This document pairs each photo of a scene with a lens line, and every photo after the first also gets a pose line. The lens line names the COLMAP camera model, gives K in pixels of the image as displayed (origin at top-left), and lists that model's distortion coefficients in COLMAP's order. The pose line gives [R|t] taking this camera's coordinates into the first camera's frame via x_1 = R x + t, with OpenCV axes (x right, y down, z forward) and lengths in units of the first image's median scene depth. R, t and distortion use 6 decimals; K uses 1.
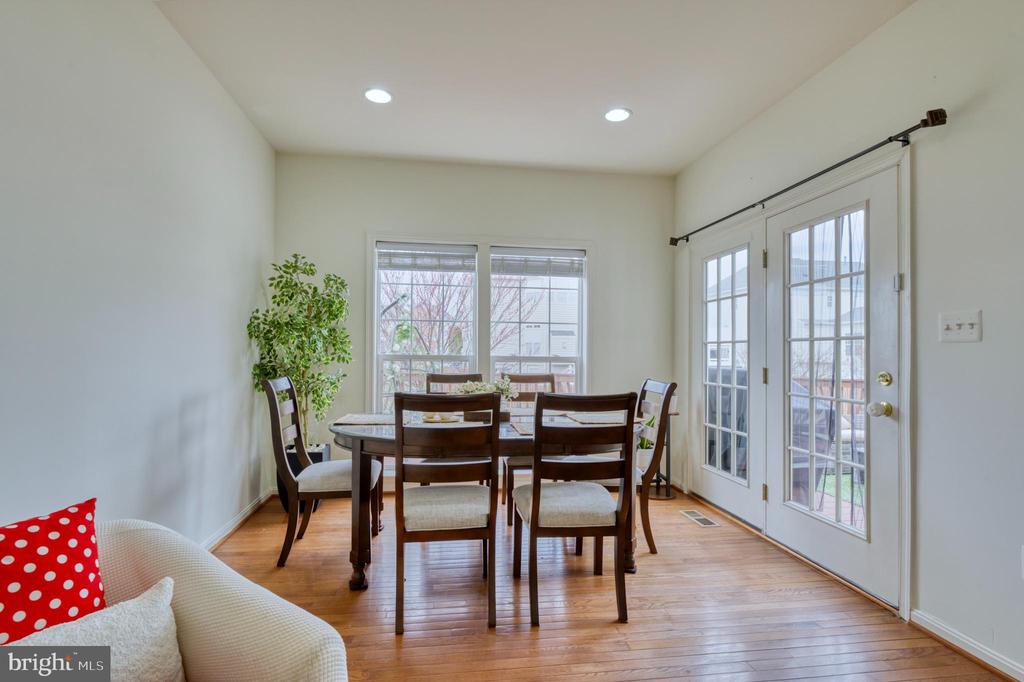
lens RADIAL K [[500.2, 0, 509.4], [0, 500.2, 351.0], [0, 0, 1]] dist [0.002829, 0.000083]
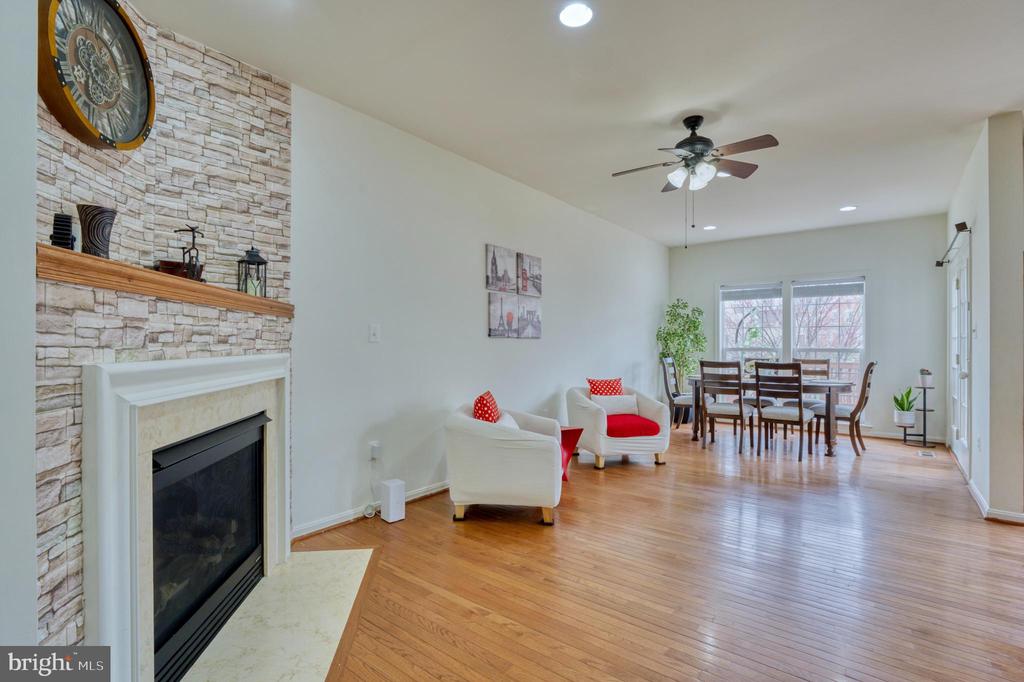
lens RADIAL K [[493.5, 0, 506.3], [0, 493.5, 343.1], [0, 0, 1]] dist [-0.004901, -0.000390]
pose [[0.692353, -0.014403, -0.721416, 0.565854], [0.011418, 0.999894, -0.009004, -0.002229], [0.721469, -0.002003, 0.692444, -0.949398]]
